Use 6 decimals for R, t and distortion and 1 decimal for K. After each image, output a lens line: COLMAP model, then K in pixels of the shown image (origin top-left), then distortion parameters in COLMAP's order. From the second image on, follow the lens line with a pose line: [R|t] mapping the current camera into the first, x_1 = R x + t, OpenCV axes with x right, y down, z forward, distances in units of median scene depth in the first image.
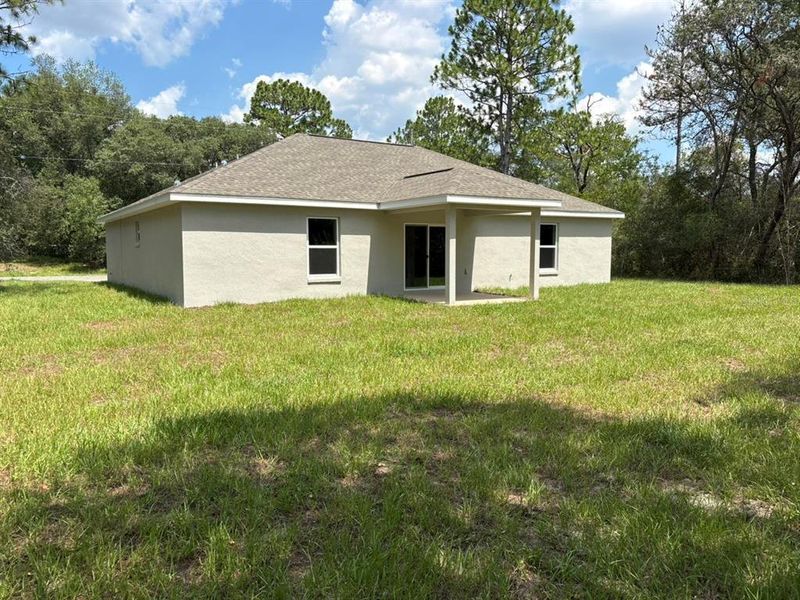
lens RADIAL K [[607.9, 0, 402.1], [0, 607.9, 296.6], [0, 0, 1]] dist [0.039085, -0.013259]
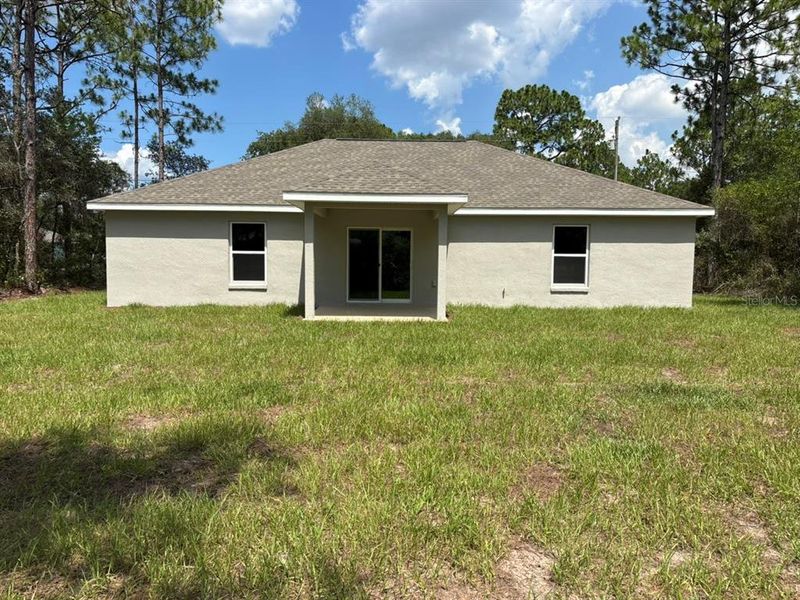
lens RADIAL K [[588.1, 0, 400.0], [0, 588.1, 306.1], [0, 0, 1]] dist [0.025082, 0.001712]
pose [[0.850203, 0.054111, -0.523667, 0.520609], [-0.051747, 0.998476, 0.019159, -0.024285], [0.523906, 0.010810, 0.851708, 0.294783]]
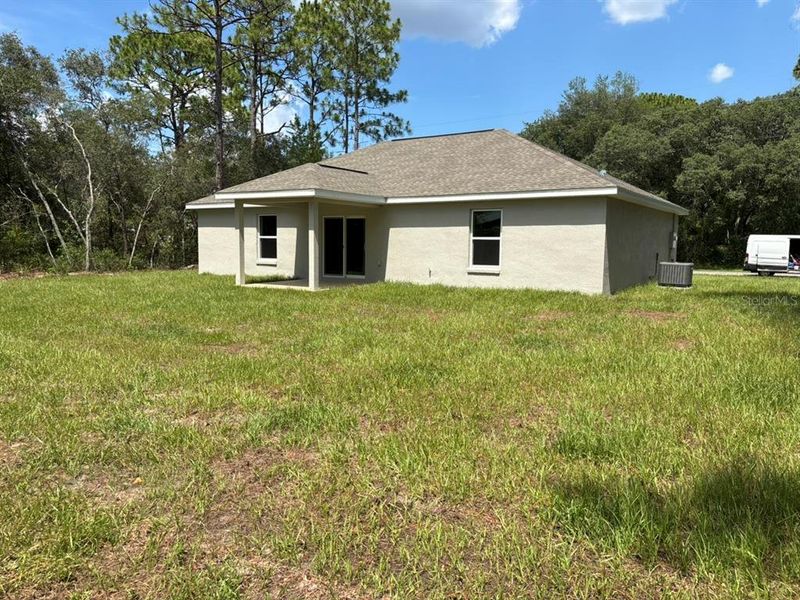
lens RADIAL K [[607.9, 0, 424.4], [0, 607.9, 292.8], [0, 0, 1]] dist [0.039085, -0.013259]
pose [[0.426855, 0.082449, -0.900554, 1.085725], [-0.078743, 0.995441, 0.053813, -0.054412], [0.900885, 0.047942, 0.431401, 0.675032]]
